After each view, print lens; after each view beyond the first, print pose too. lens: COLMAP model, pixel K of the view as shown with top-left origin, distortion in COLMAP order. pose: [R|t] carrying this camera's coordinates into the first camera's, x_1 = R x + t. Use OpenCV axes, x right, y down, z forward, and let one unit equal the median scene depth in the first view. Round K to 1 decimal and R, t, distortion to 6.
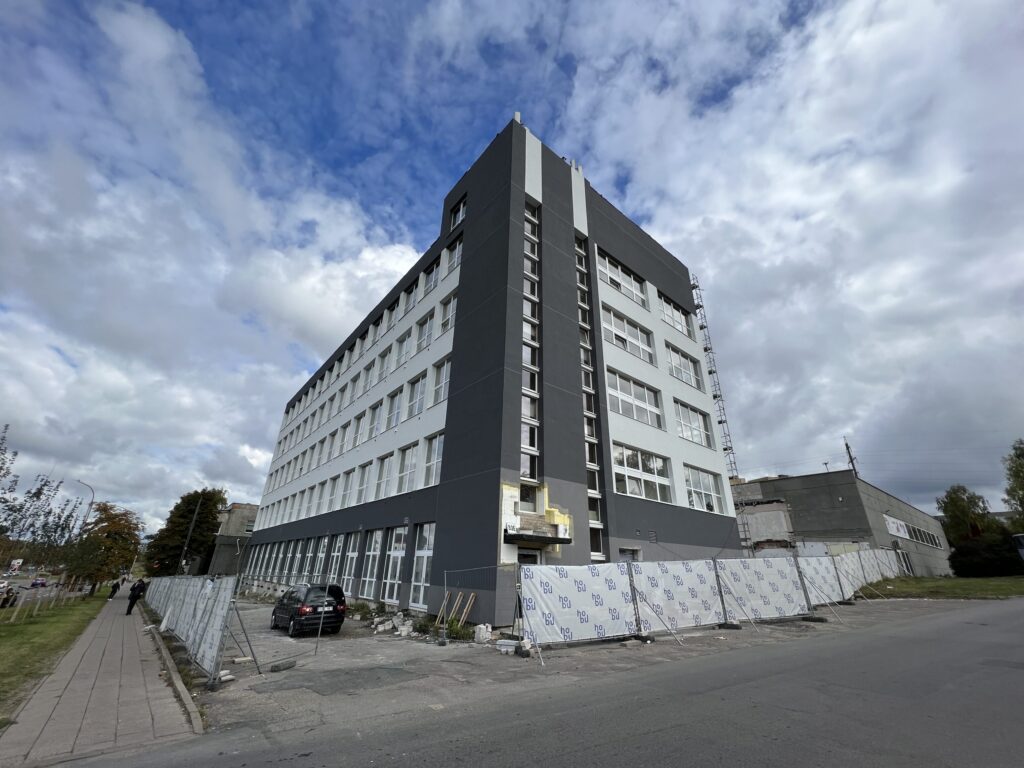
lens RADIAL K [[413.7, 0, 514.6], [0, 413.7, 379.5], [0, 0, 1]] dist [-0.007606, 0.000105]
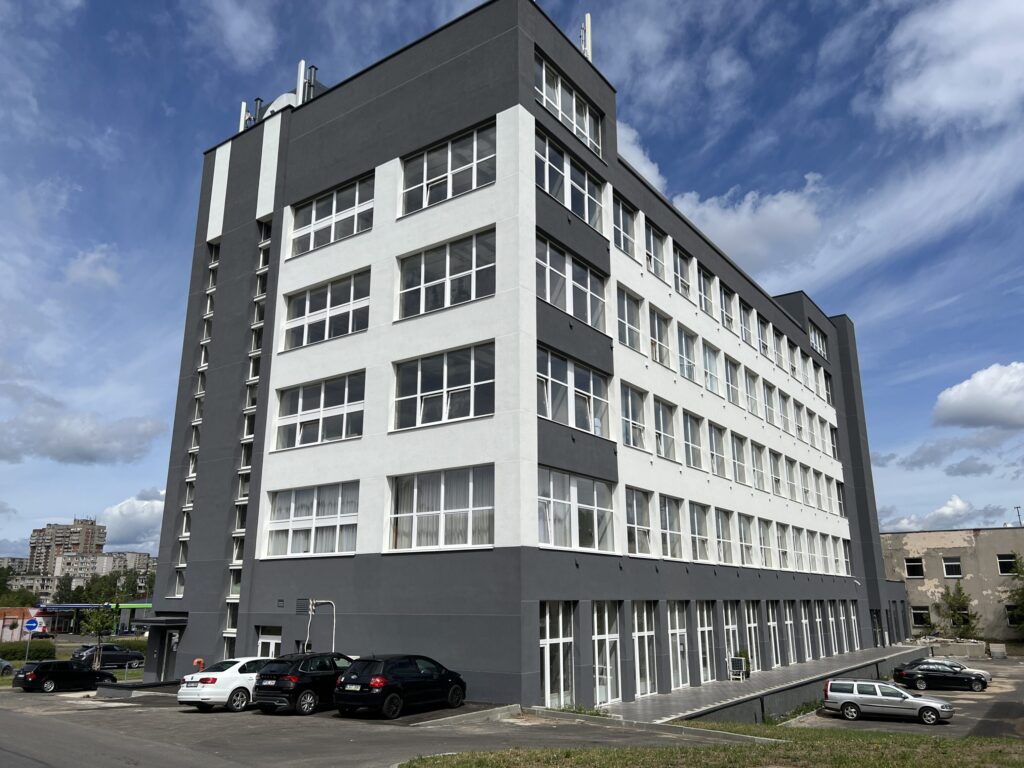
lens RADIAL K [[778.0, 0, 507.7], [0, 778.0, 391.1], [0, 0, 1]] dist [0.037371, -0.036079]
pose [[0.252618, -0.276377, -0.927254, 1.728232], [0.413177, 0.897379, -0.154907, 0.380210], [0.874911, -0.343988, 0.340887, 0.914418]]
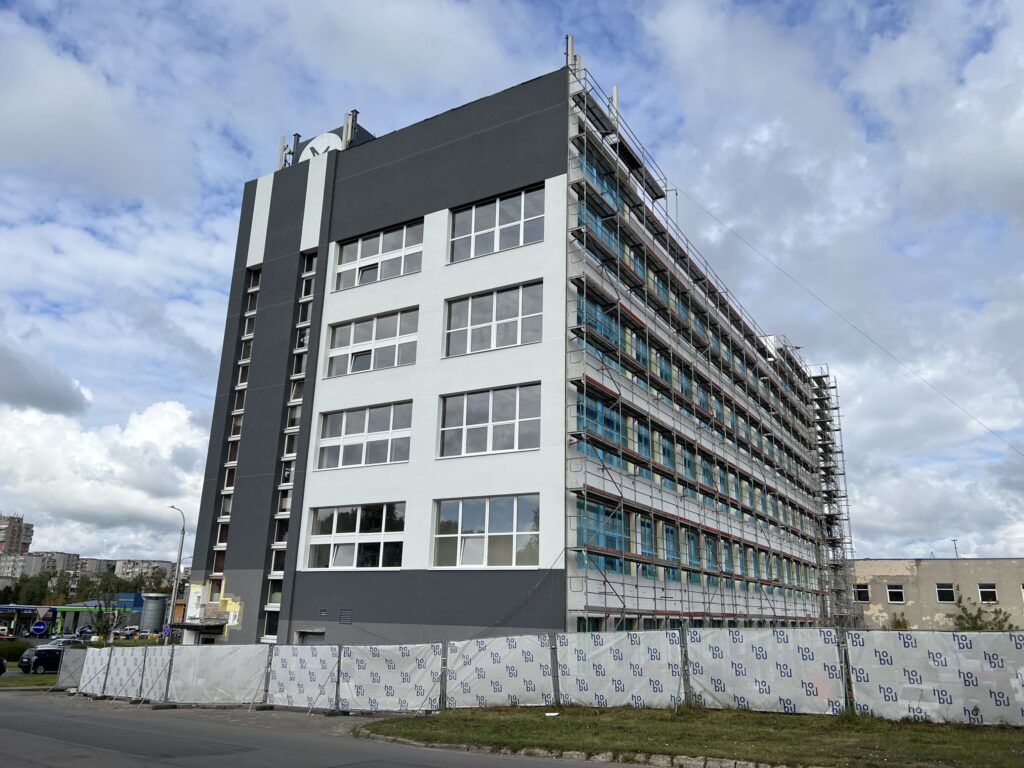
lens RADIAL K [[778.0, 0, 511.5], [0, 778.0, 380.0], [0, 0, 1]] dist [0.037371, -0.036079]
pose [[0.333035, -0.288587, -0.897666, 1.826111], [0.381944, 0.911700, -0.151397, 0.296047], [0.862094, -0.292438, 0.413852, 0.732264]]
